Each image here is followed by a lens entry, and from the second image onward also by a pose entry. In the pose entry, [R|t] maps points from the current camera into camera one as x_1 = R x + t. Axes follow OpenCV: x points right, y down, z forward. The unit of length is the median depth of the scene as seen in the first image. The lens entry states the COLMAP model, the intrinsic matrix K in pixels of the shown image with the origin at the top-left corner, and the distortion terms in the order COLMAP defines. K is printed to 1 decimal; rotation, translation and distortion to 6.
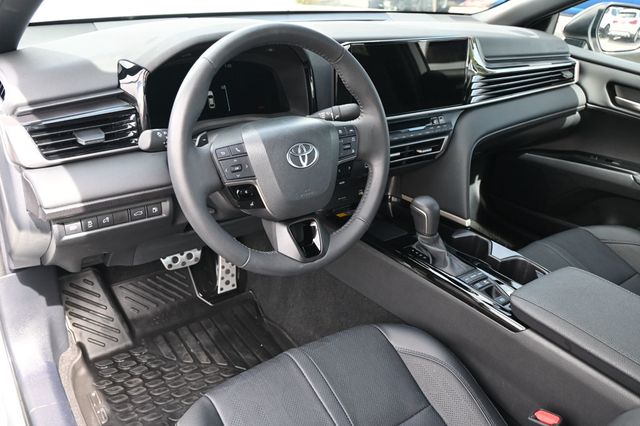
lens RADIAL K [[525.4, 0, 320.0], [0, 525.4, 213.0], [0, 0, 1]] dist [-0.004501, 0.000433]
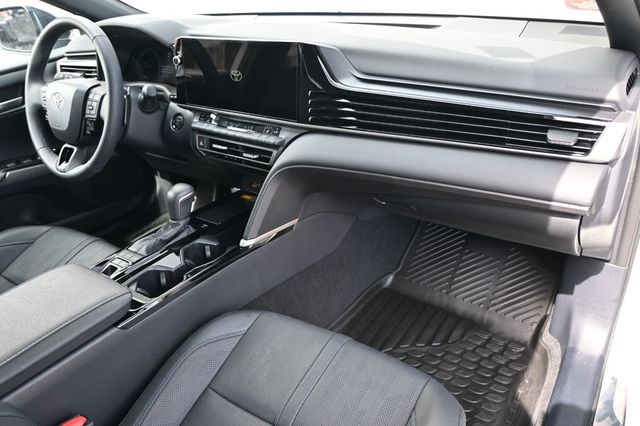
lens RADIAL K [[498.4, 0, 320.0], [0, 498.4, 213.0], [0, 0, 1]] dist [-0.139969, -0.000284]
pose [[0.332447, 0.368084, -0.868328, 1.360144], [-0.347868, 0.903634, 0.249866, -0.375920], [0.876622, 0.218997, 0.428455, 0.956289]]
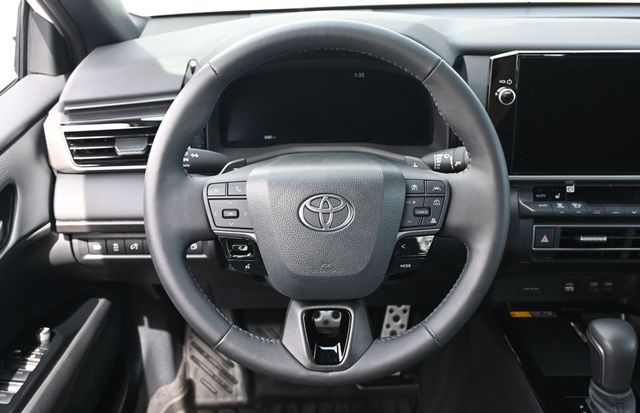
lens RADIAL K [[668.5, 0, 320.0], [0, 668.5, 206.5], [0, 0, 1]] dist [-0.010169, -0.024136]
pose [[0.814424, 0.173014, -0.553876, 0.406196], [-0.211368, 0.977391, -0.005490, -0.103859], [0.540404, 0.121542, 0.832581, 0.261764]]
